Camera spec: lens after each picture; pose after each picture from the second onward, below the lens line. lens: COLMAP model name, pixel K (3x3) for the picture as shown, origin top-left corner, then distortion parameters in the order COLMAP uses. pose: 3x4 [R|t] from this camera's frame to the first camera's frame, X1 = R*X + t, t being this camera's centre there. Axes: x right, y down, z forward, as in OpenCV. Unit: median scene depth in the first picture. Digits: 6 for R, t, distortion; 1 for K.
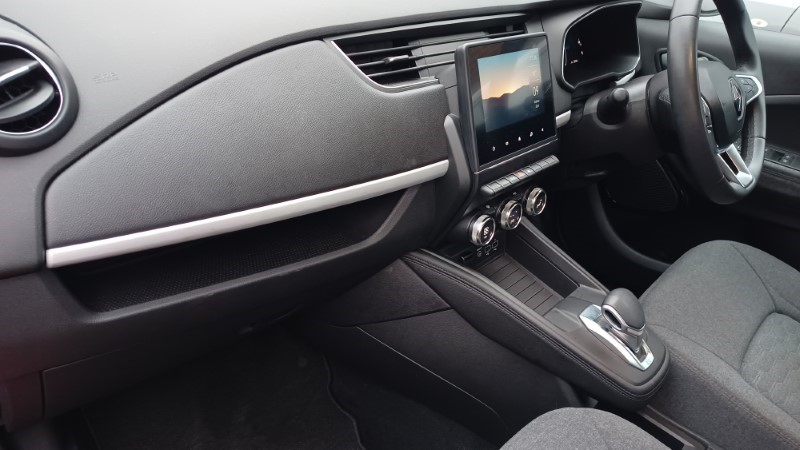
lens RADIAL K [[562.8, 0, 405.9], [0, 562.8, 226.5], [0, 0, 1]] dist [0.009357, -0.007060]
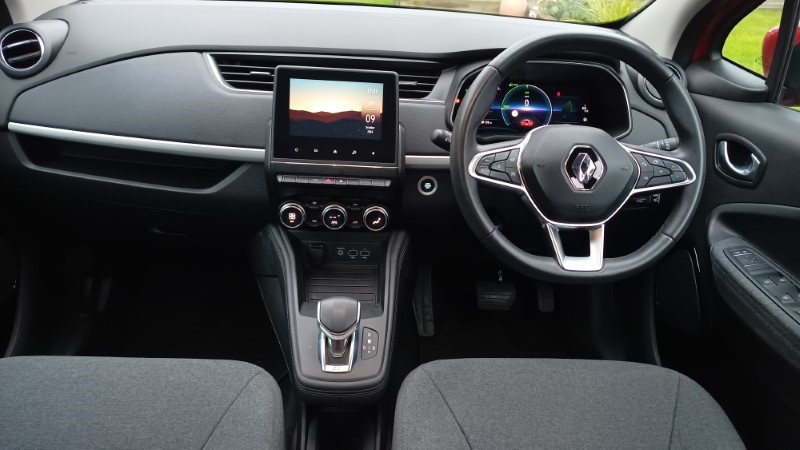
lens RADIAL K [[562.8, 0, 411.1], [0, 562.8, 230.1], [0, 0, 1]] dist [0.009357, -0.007060]
pose [[0.717205, 0.258587, -0.647109, 1.072461], [-0.340130, 0.940378, -0.001195, -0.048409], [0.608217, 0.220958, 0.762397, 0.203878]]
